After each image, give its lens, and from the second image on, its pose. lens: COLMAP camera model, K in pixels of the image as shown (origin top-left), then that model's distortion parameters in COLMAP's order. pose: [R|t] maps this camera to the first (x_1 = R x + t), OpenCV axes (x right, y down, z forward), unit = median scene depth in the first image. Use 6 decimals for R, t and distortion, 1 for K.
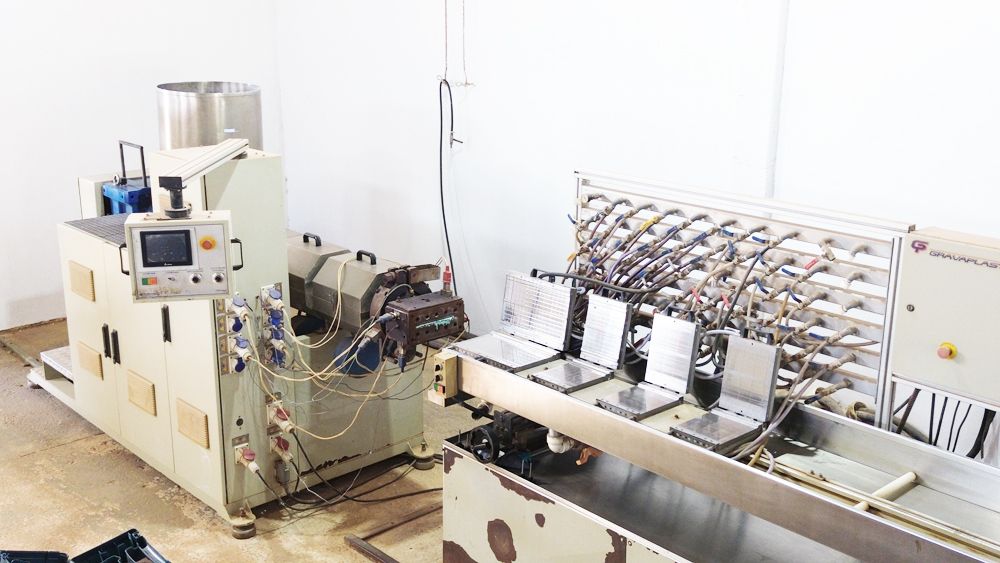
lens RADIAL K [[1102.6, 0, 496.6], [0, 1102.6, 270.4], [0, 0, 1]] dist [0.053915, 0.000000]
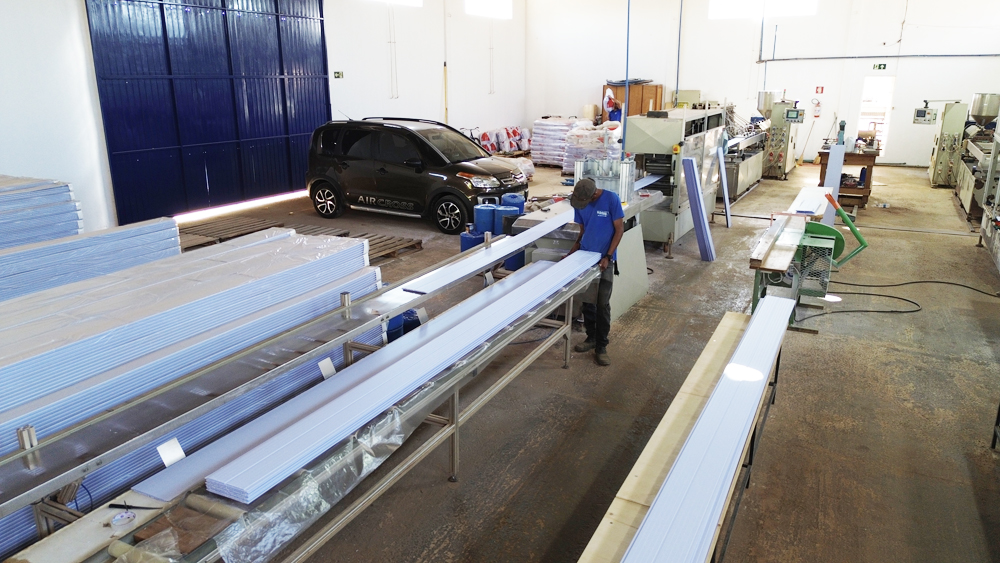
lens RADIAL K [[712.9, 0, 499.0], [0, 712.9, 278.0], [0, 0, 1]] dist [0.064845, -0.067271]
pose [[0.341890, 0.258105, -0.903600, 1.977346], [-0.251747, 0.951553, 0.176551, 0.527146], [0.905392, 0.167118, 0.390304, -1.739765]]
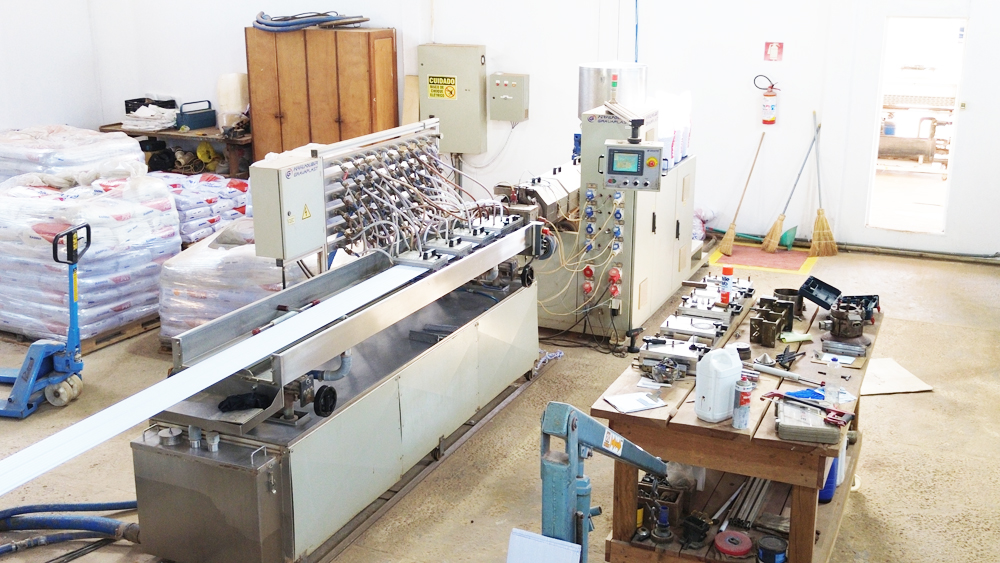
lens RADIAL K [[1102.6, 0, 502.1], [0, 1102.6, 279.5], [0, 0, 1]] dist [0.053915, 0.000000]
pose [[0.406065, 0.253539, -0.877969, 0.658688], [-0.246570, 0.955508, 0.161890, 0.034937], [0.879951, 0.150743, 0.450513, -0.263851]]
